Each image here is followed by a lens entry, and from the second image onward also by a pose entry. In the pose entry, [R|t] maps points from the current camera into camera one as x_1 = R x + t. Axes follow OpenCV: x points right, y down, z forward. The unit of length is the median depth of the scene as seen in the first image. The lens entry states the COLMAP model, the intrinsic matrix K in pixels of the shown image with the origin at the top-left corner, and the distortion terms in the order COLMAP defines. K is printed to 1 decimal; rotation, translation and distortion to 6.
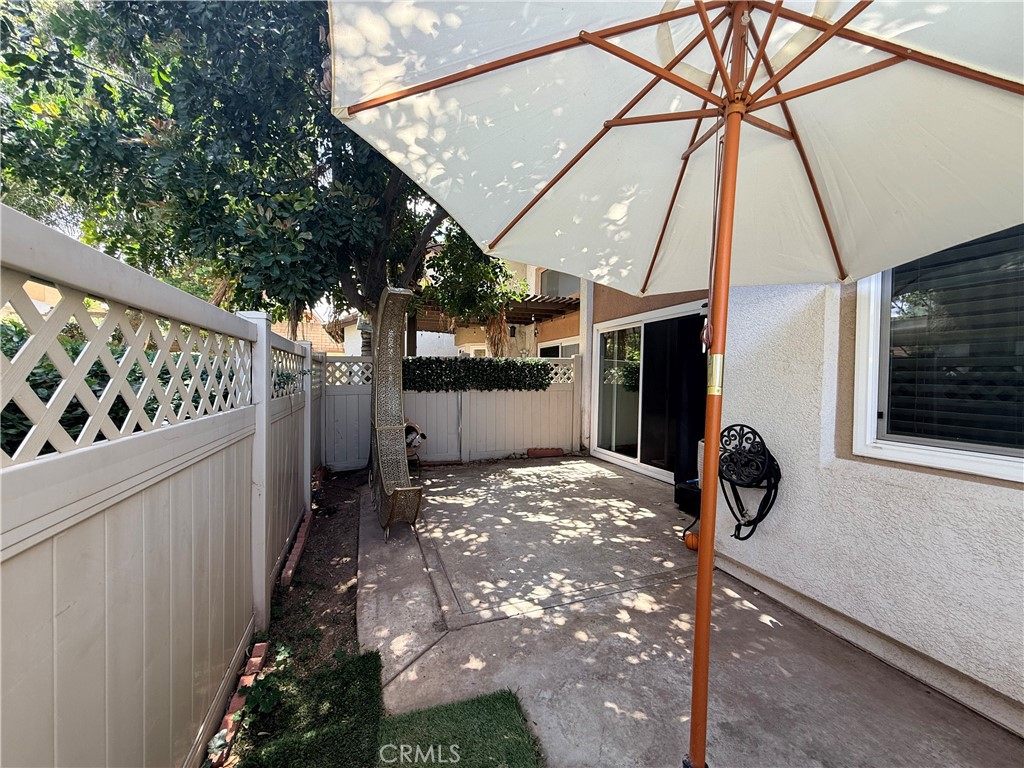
lens RADIAL K [[408.1, 0, 510.9], [0, 408.1, 385.9], [0, 0, 1]] dist [0.000884, 0.000023]
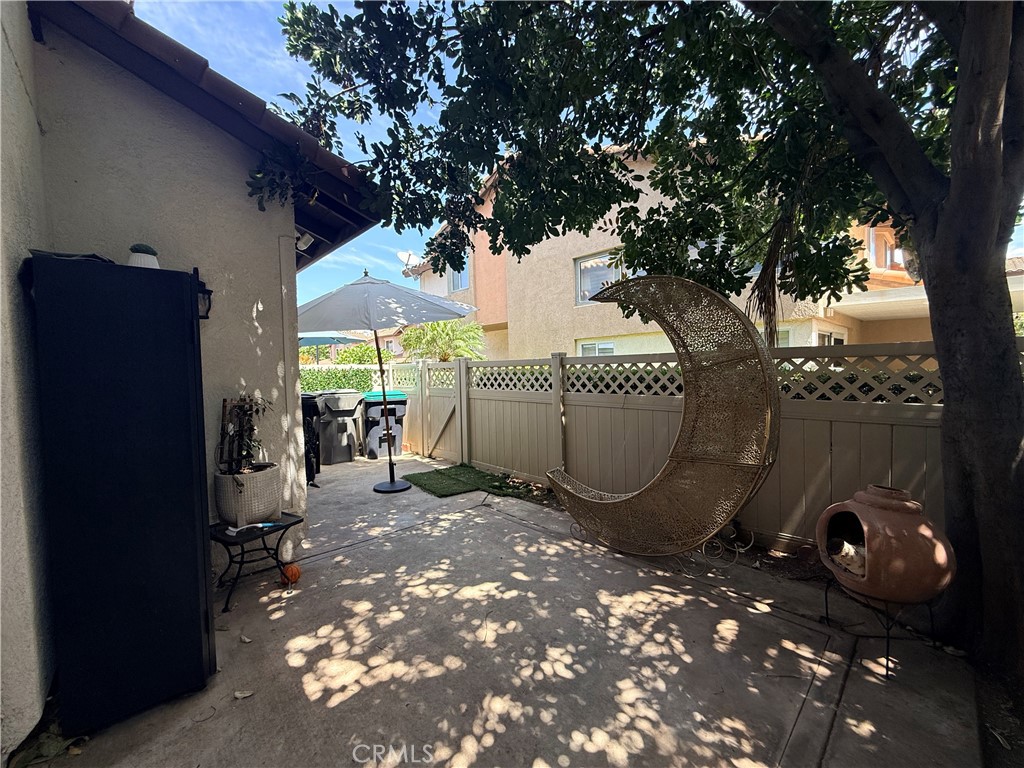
lens RADIAL K [[408.1, 0, 510.9], [0, 408.1, 385.9], [0, 0, 1]] dist [0.000884, 0.000023]
pose [[-0.917538, 0.027703, -0.396682, 0.295484], [0.001536, 0.997810, 0.066129, -0.075775], [0.397645, 0.060067, -0.915571, 1.668606]]
